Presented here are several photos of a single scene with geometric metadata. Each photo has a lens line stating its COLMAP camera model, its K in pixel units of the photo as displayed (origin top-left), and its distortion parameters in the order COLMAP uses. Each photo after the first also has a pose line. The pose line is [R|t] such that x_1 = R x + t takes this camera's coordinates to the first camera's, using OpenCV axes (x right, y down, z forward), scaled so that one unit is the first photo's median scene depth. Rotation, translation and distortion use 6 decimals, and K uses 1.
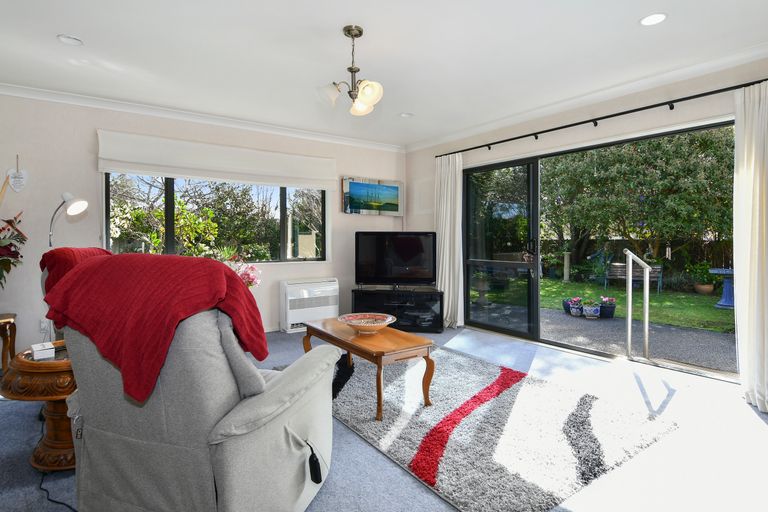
lens RADIAL K [[400.9, 0, 389.6], [0, 400.9, 232.4], [0, 0, 1]] dist [0.004155, 0.000288]
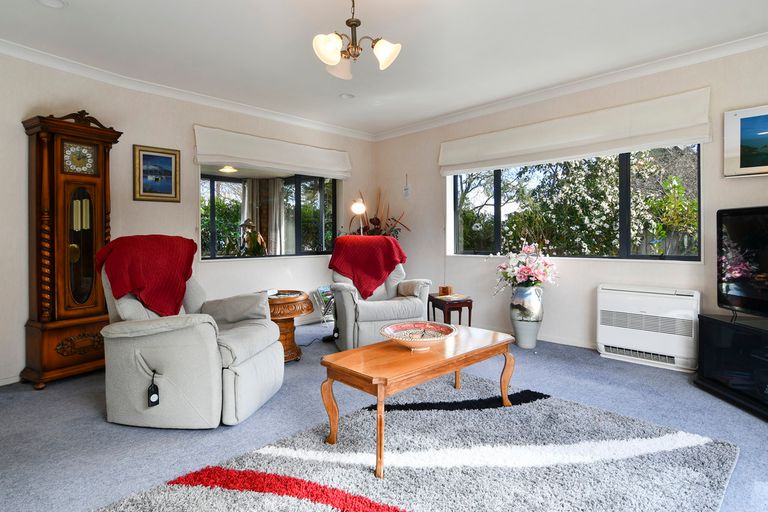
lens RADIAL K [[410.1, 0, 375.2], [0, 410.1, 237.4], [0, 0, 1]] dist [-0.002625, -0.001831]
pose [[0.154097, 0.002464, -0.988053, 0.552589], [0.028759, 0.999562, 0.006978, 0.026180], [0.987637, -0.029491, 0.153959, 0.653725]]
